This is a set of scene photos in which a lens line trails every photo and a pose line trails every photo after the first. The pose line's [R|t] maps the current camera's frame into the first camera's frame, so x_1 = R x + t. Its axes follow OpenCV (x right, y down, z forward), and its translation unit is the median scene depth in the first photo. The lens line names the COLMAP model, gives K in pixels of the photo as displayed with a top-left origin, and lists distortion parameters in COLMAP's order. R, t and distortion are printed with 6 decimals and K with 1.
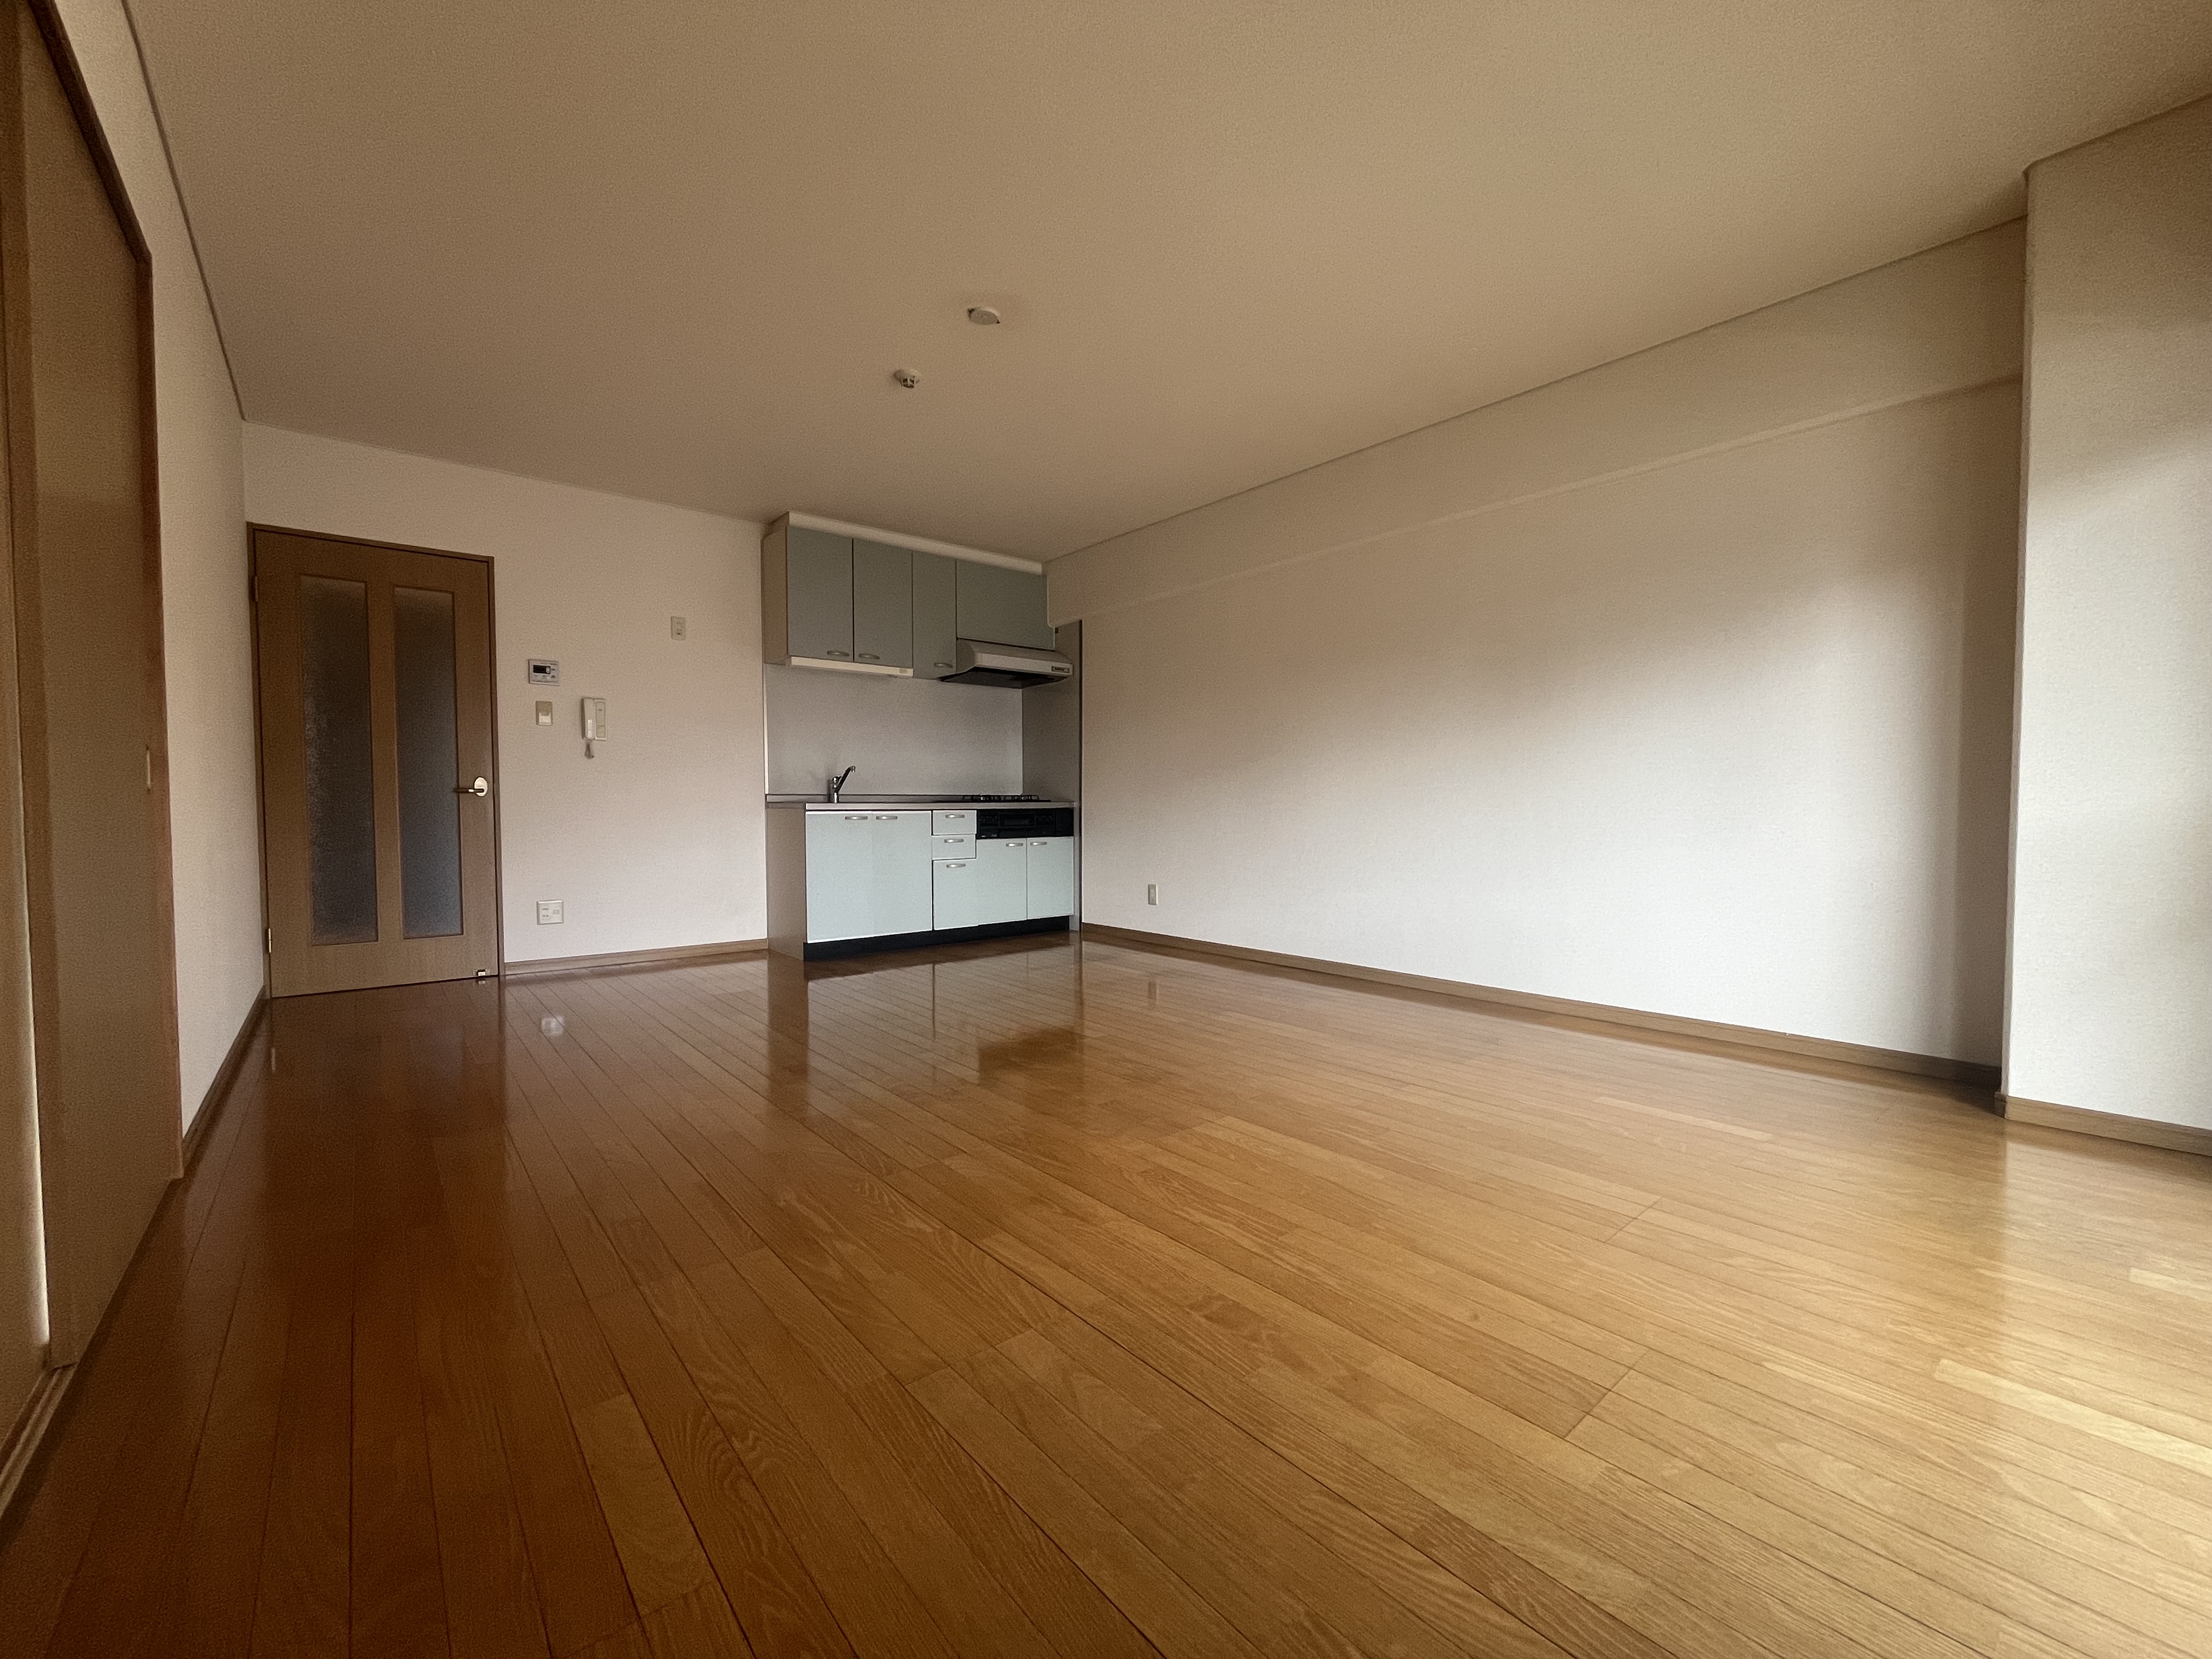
lens RADIAL K [[897.1, 0, 1098.2], [0, 897.1, 831.9], [0, 0, 1]] dist [-0.006940, -0.000524]
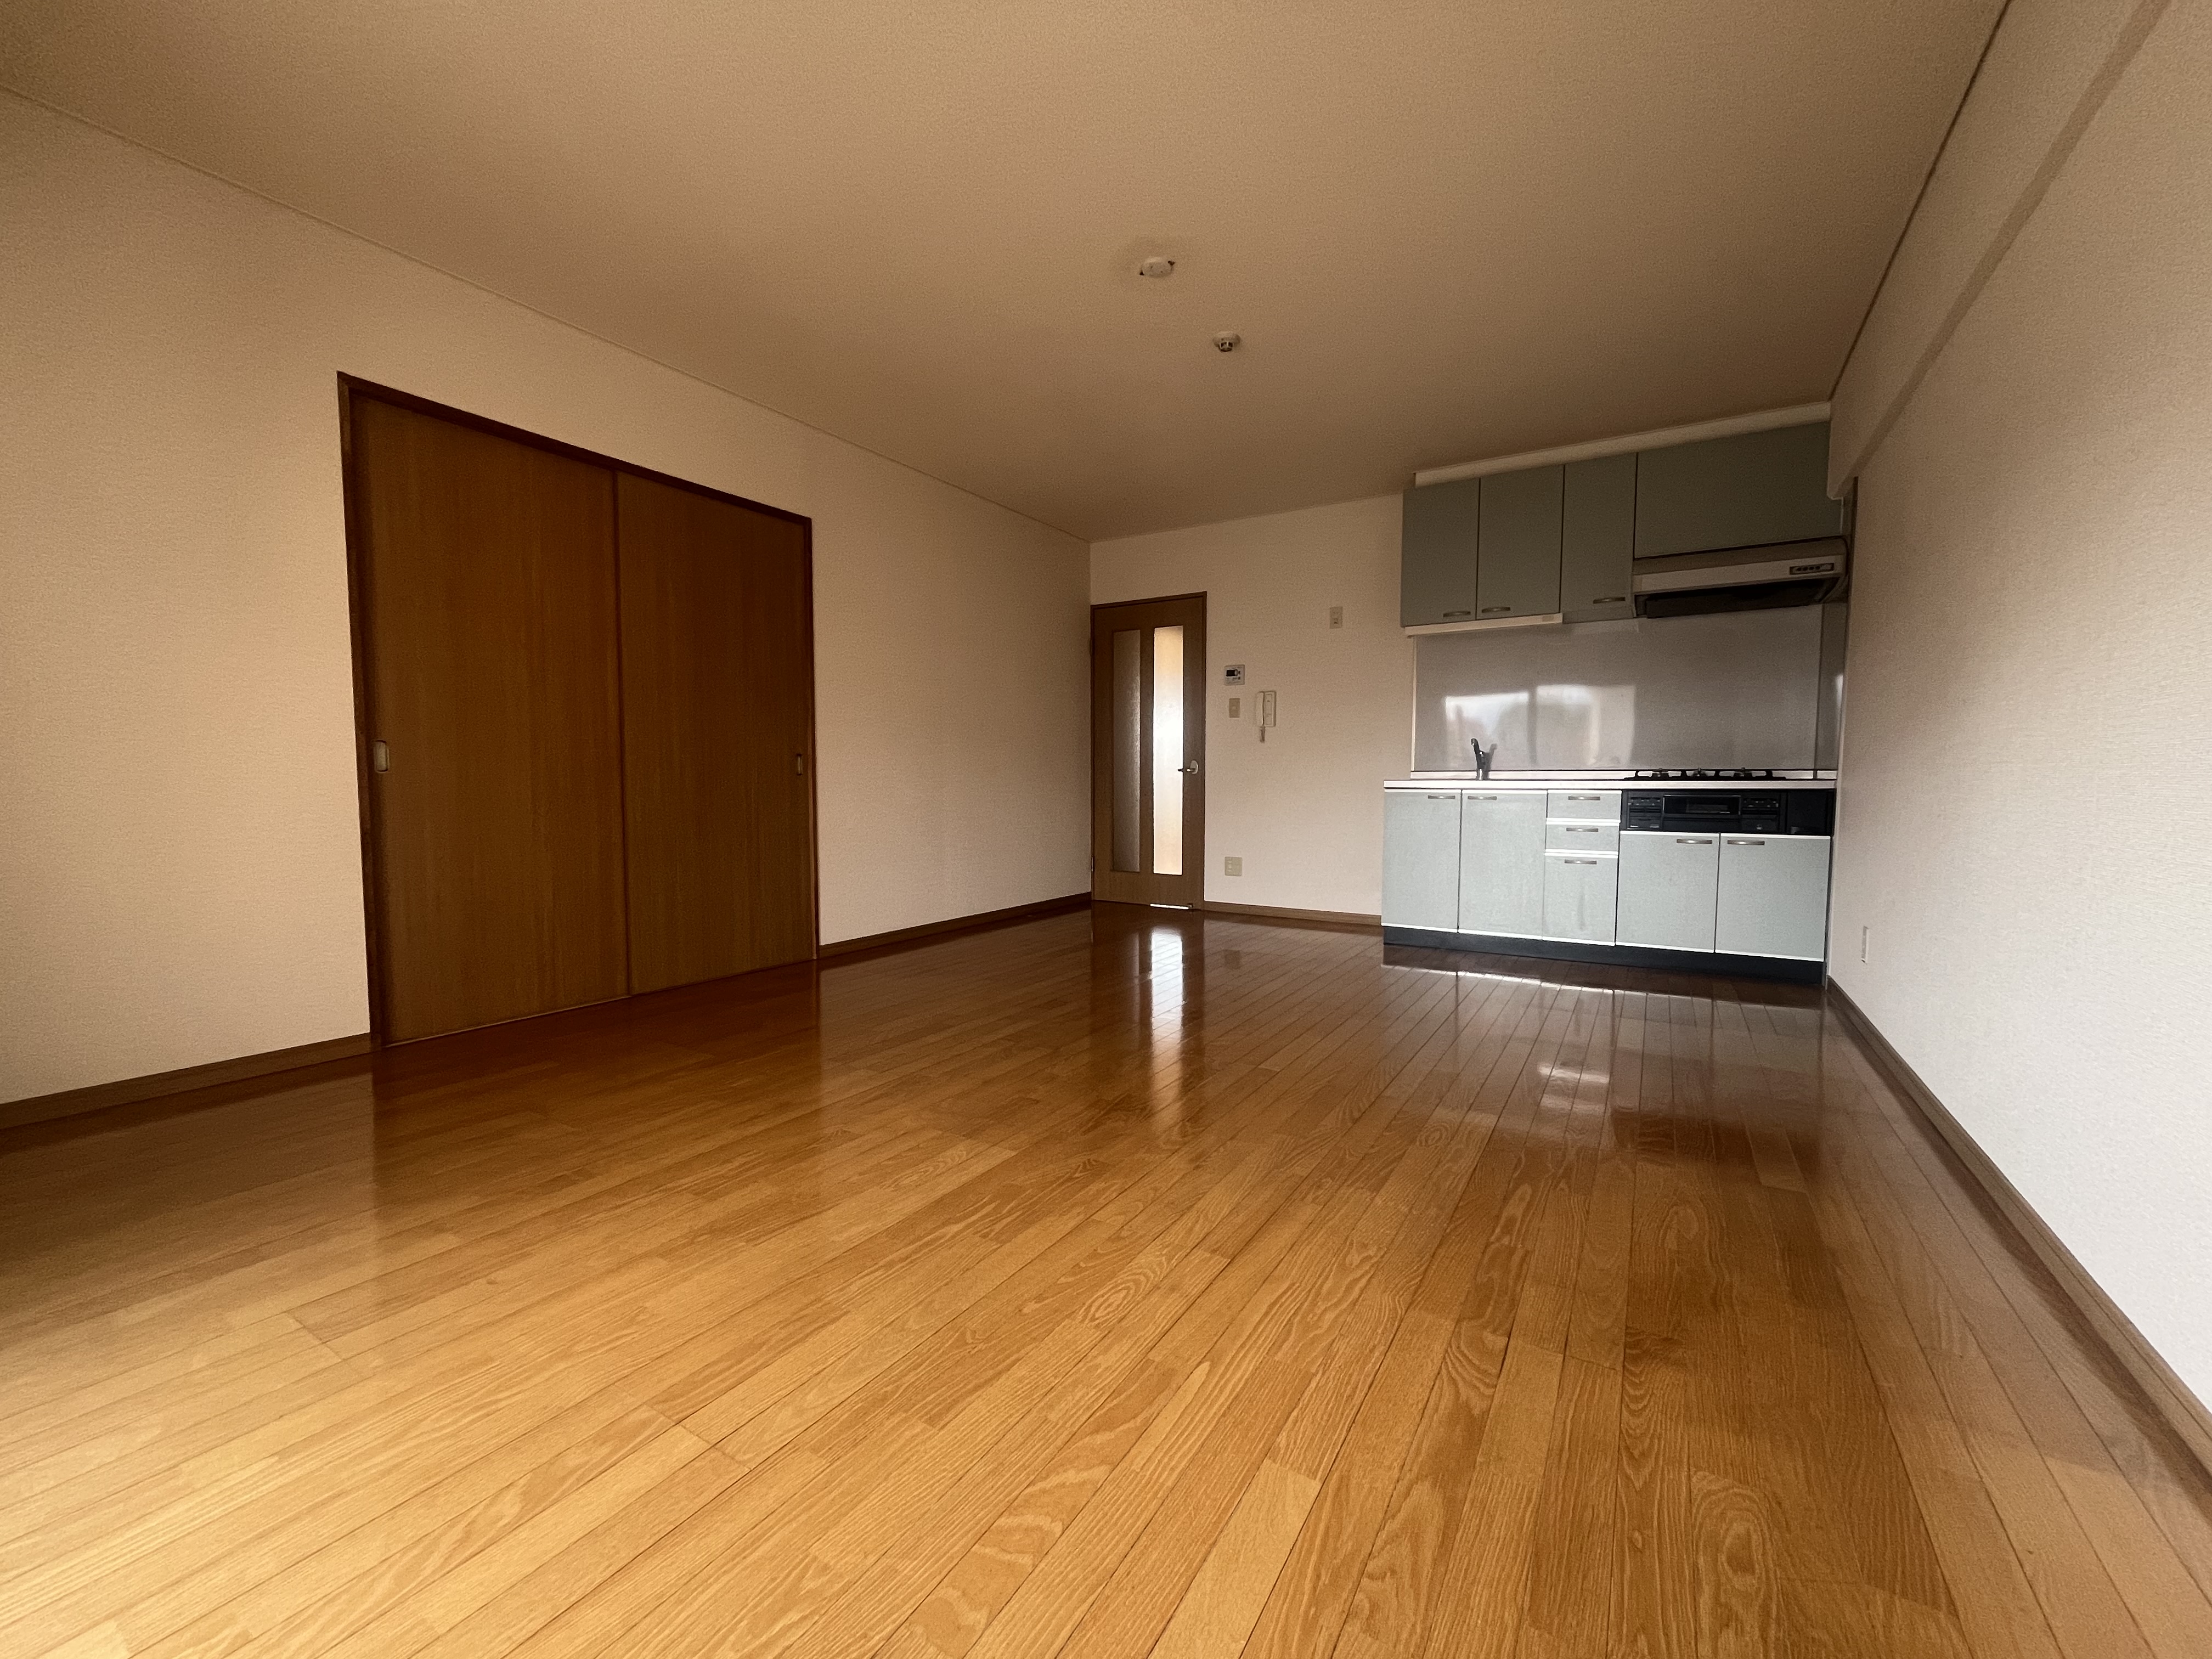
lens RADIAL K [[897.1, 0, 1098.6], [0, 897.1, 822.5], [0, 0, 1]] dist [-0.006940, -0.000524]
pose [[0.318487, 0.047257, -0.946748, 0.513437], [-0.030466, 0.998751, 0.039603, -0.016840], [0.947437, 0.016231, 0.319529, 0.426132]]
